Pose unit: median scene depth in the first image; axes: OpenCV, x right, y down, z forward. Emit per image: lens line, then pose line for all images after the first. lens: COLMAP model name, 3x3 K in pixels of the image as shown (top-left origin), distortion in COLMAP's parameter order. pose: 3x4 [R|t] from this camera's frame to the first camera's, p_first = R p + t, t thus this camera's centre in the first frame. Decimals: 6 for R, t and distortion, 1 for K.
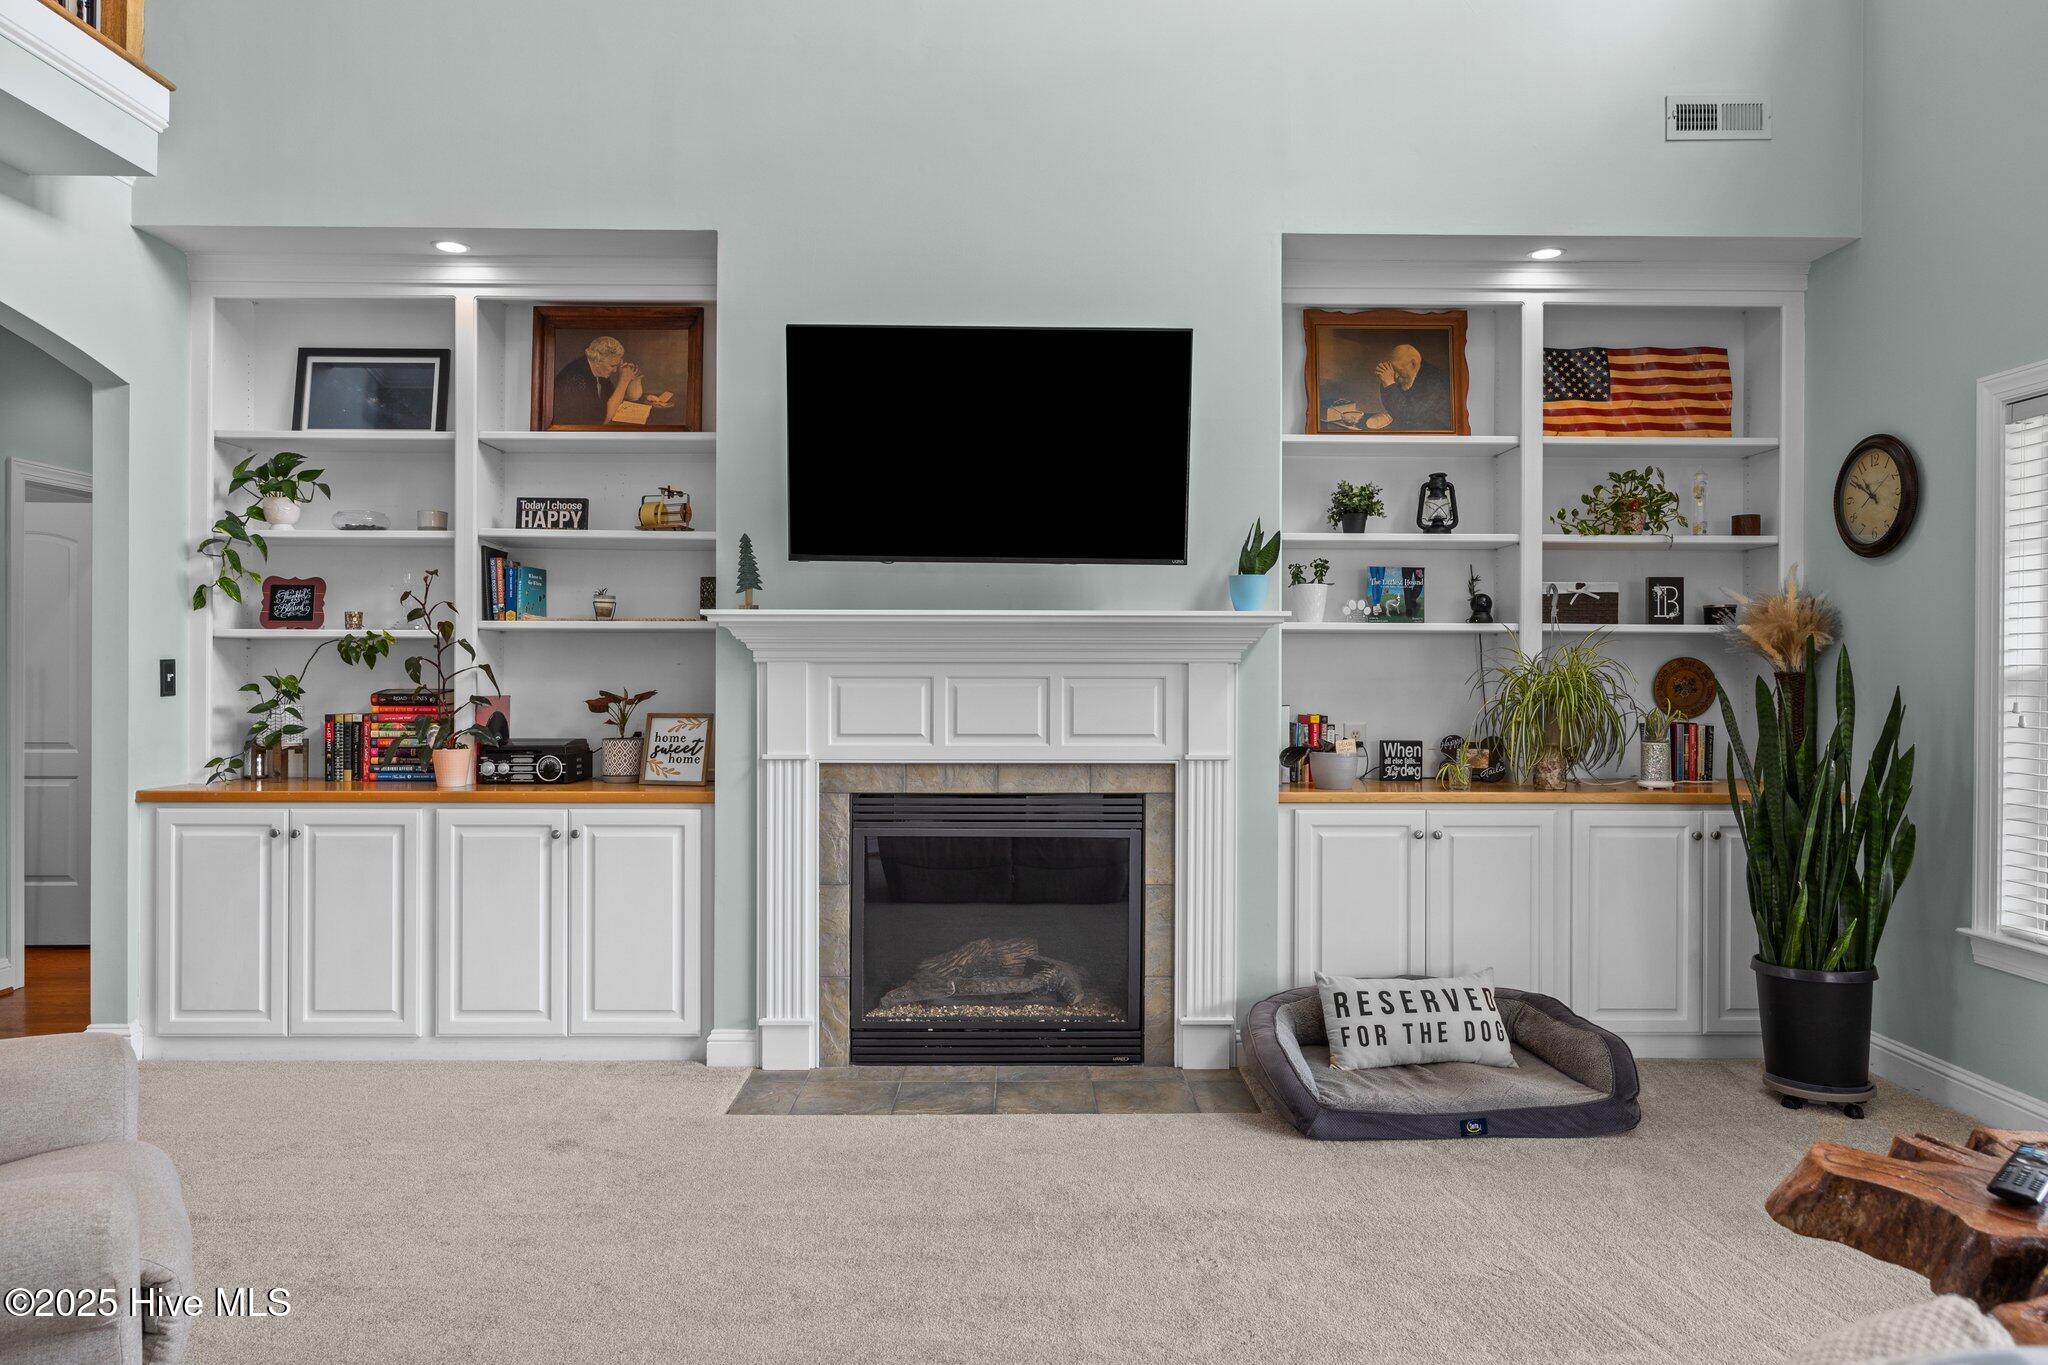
lens RADIAL K [[1294.0, 0, 1012.1], [0, 1294.0, 678.8], [0, 0, 1]] dist [-0.008206, -0.000272]
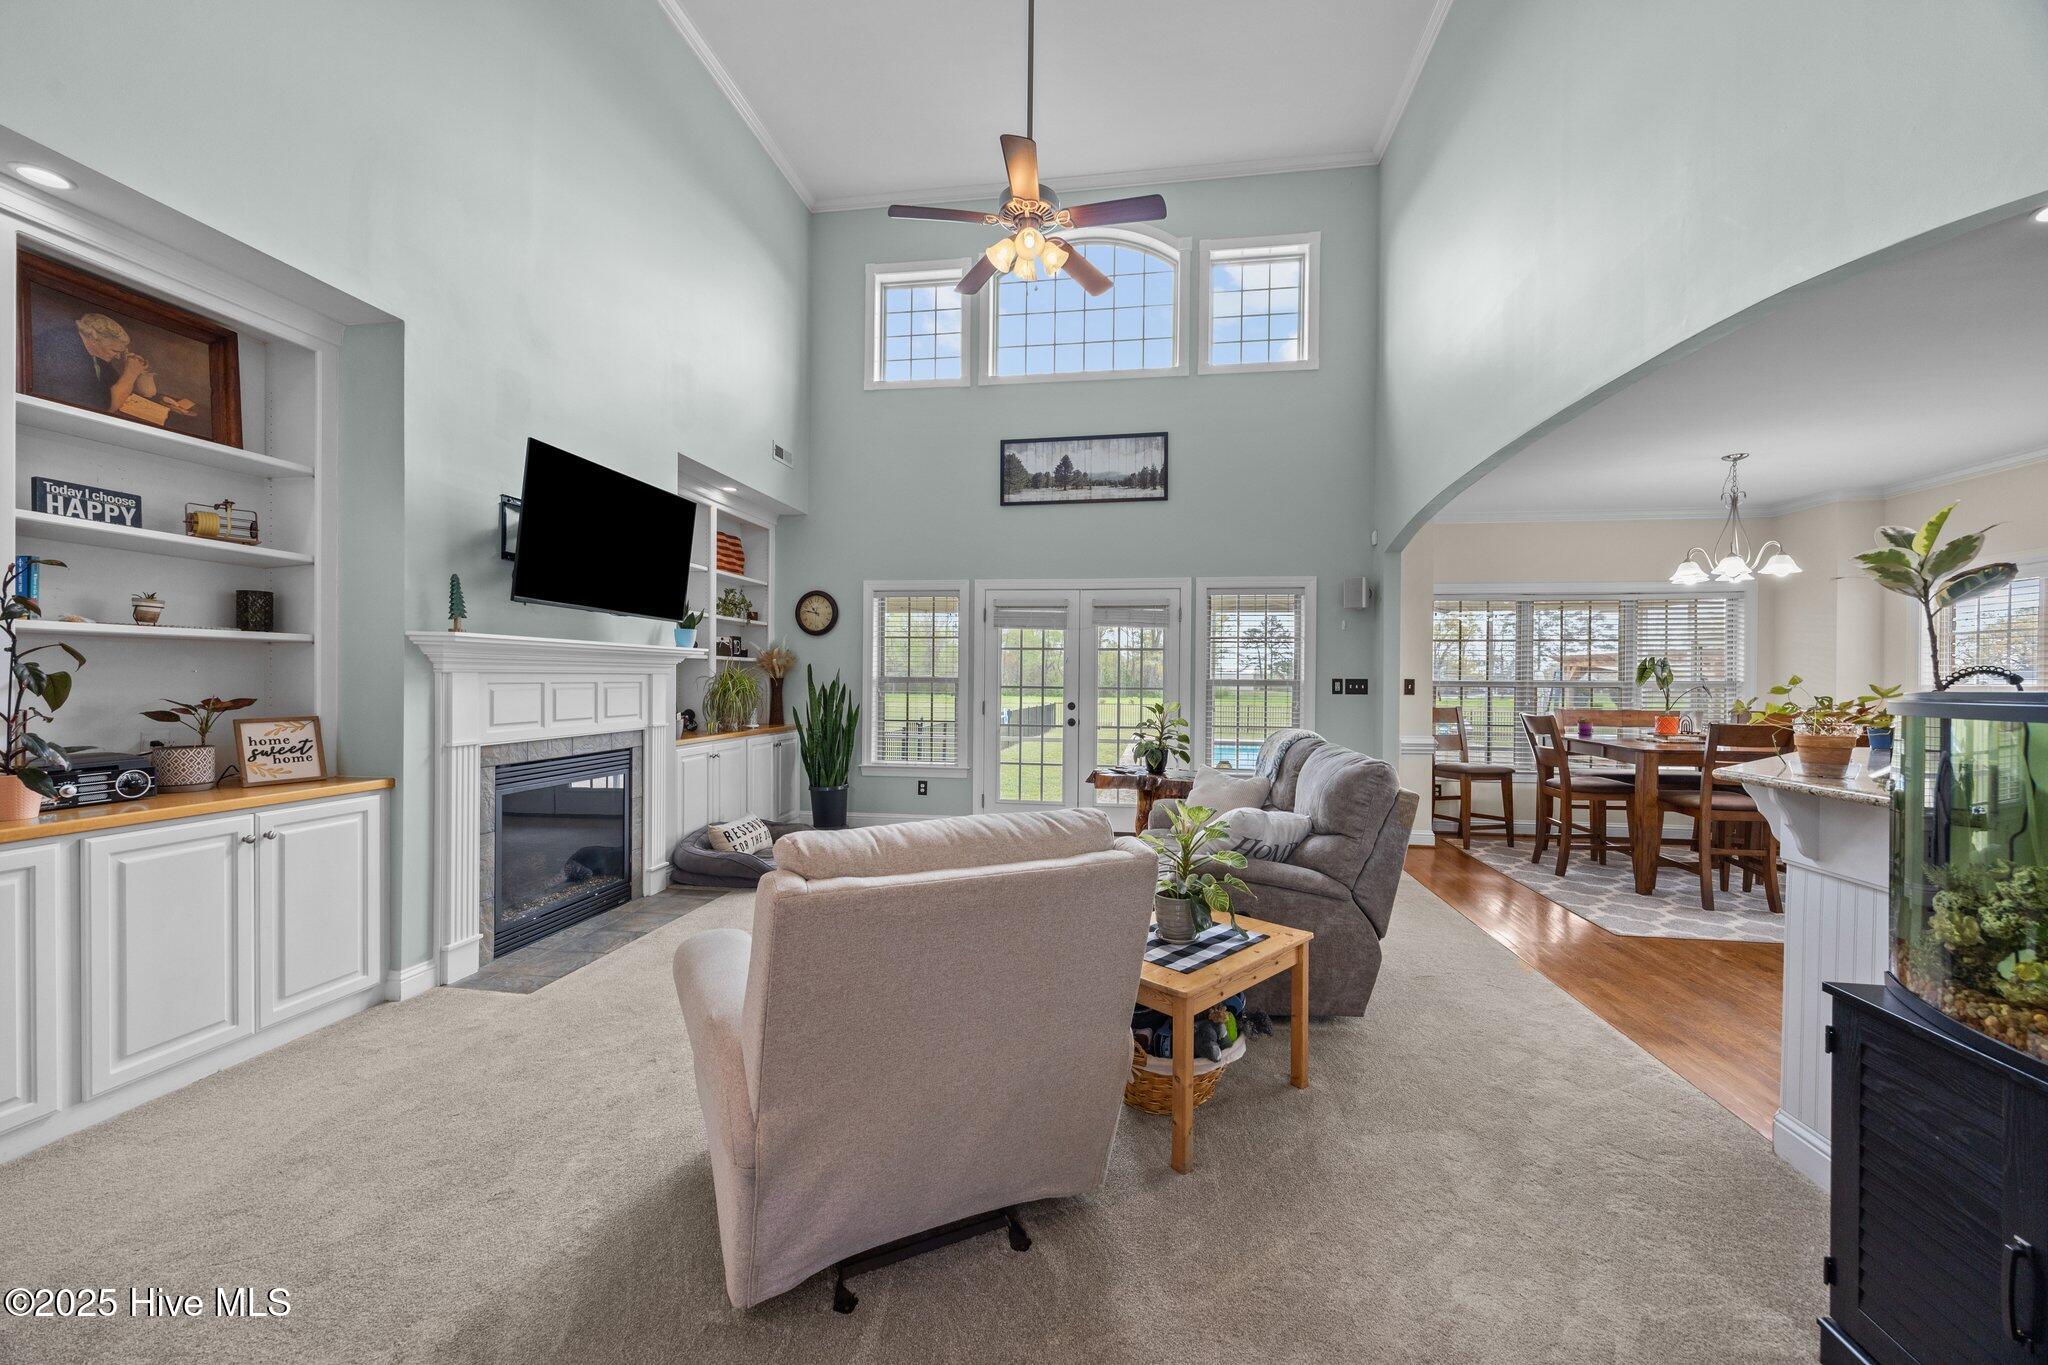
lens RADIAL K [[784.4, 0, 1021.7], [0, 784.4, 687.8], [0, 0, 1]] dist [0.000045, -0.000731]
pose [[0.164564, -0.013507, 0.986274, -0.862944], [0.000517, 0.999907, 0.013608, -0.007479], [-0.986366, -0.001729, 0.164556, 0.295970]]
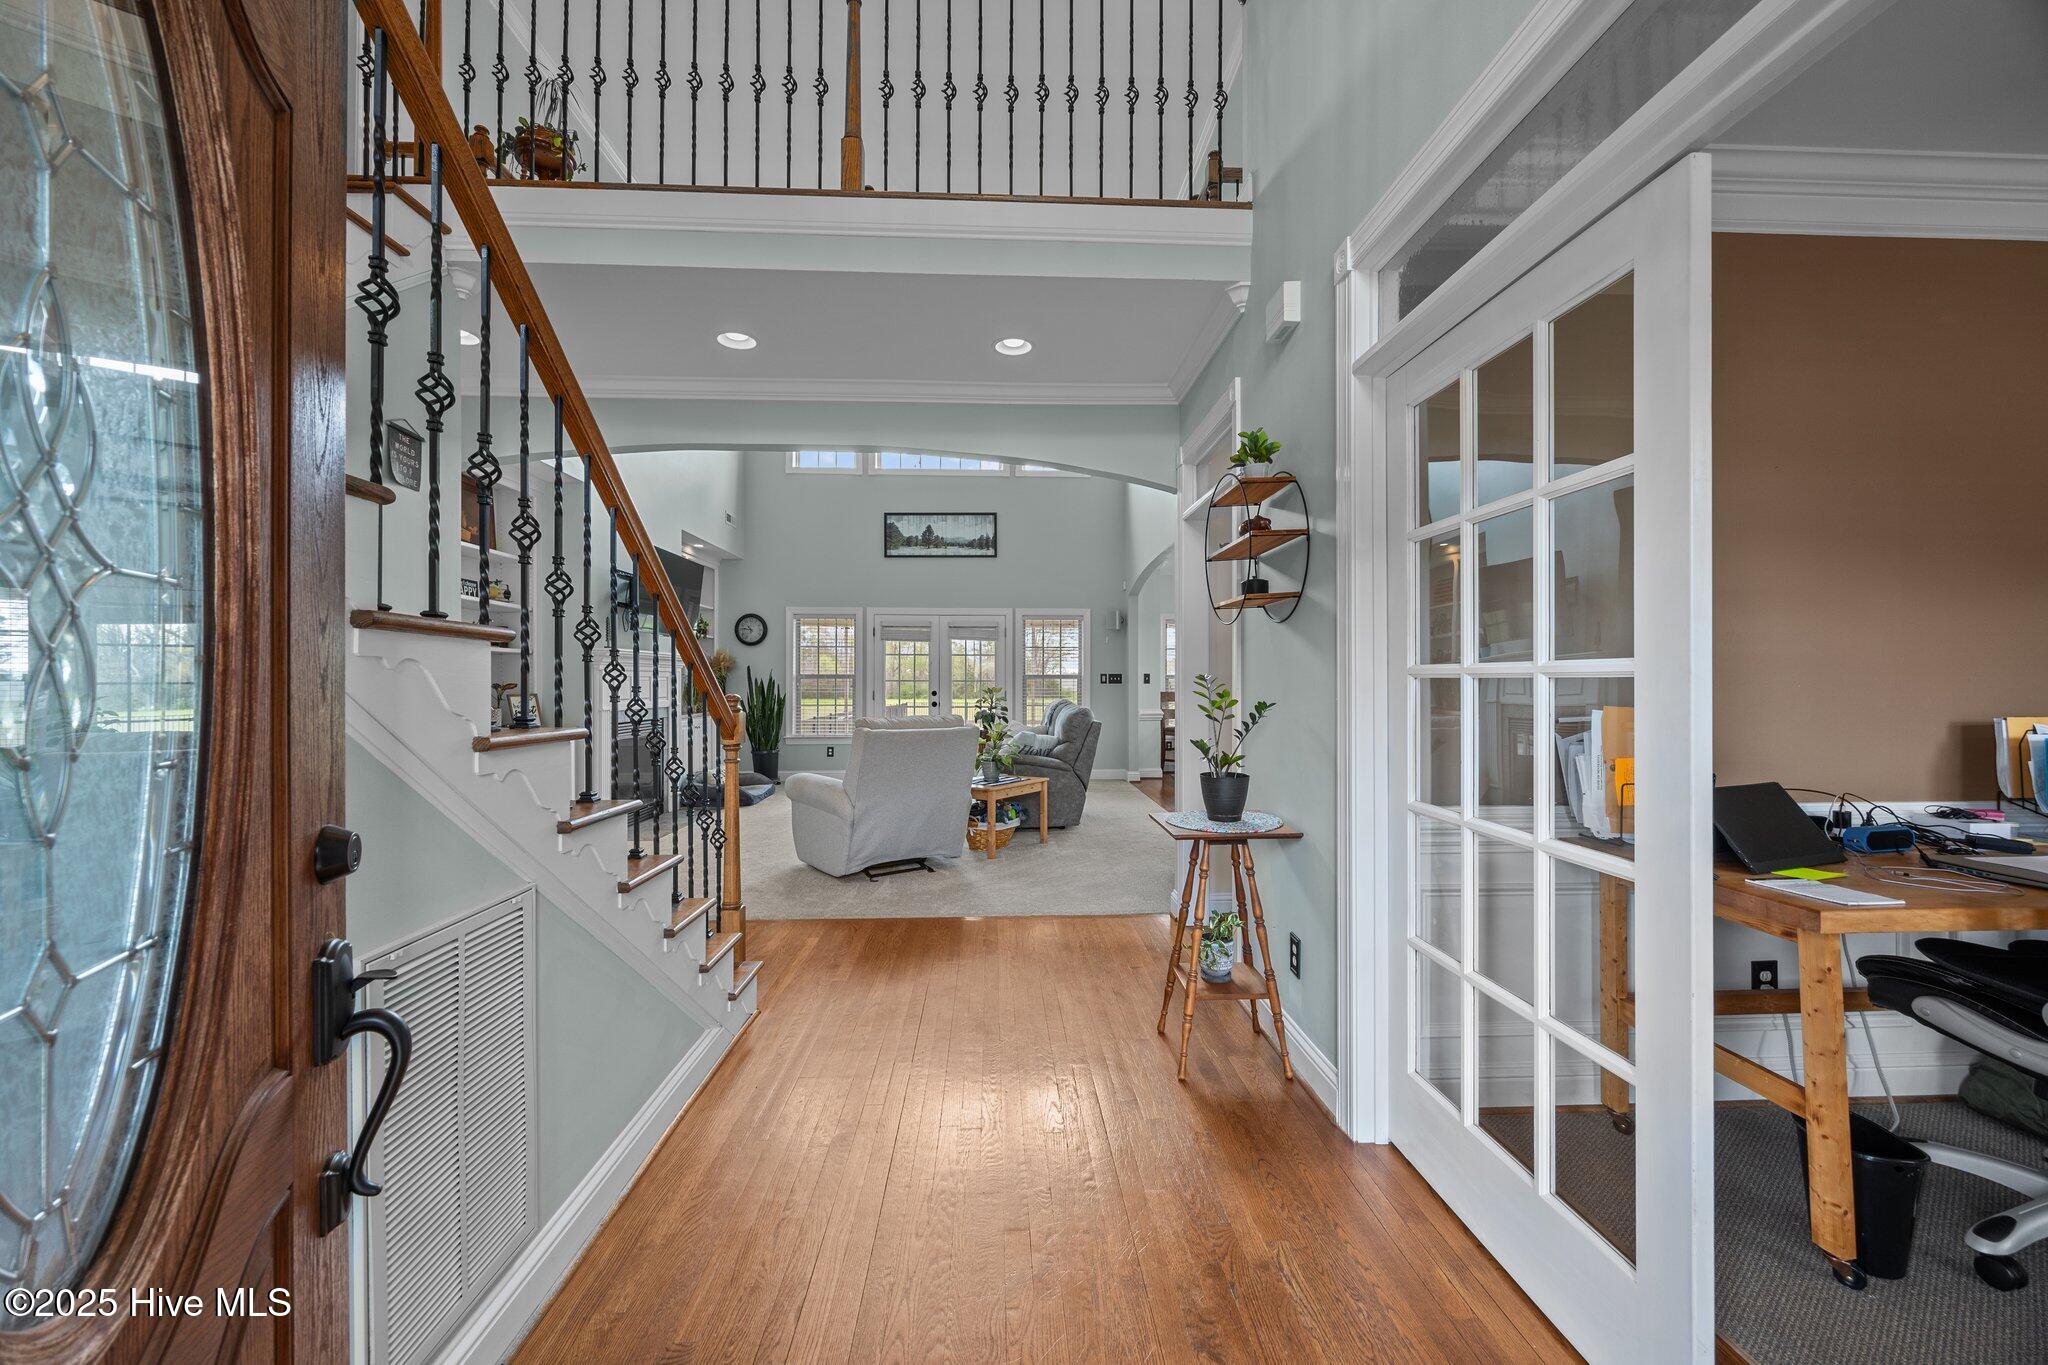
lens RADIAL K [[784.4, 0, 1025.6], [0, 784.4, 680.1], [0, 0, 1]] dist [0.000045, -0.000731]
pose [[-0.032525, -0.001086, 0.999470, -1.621315], [0.007778, 0.999969, 0.001339, 0.009558], [-0.999441, 0.007817, -0.032516, 0.261184]]
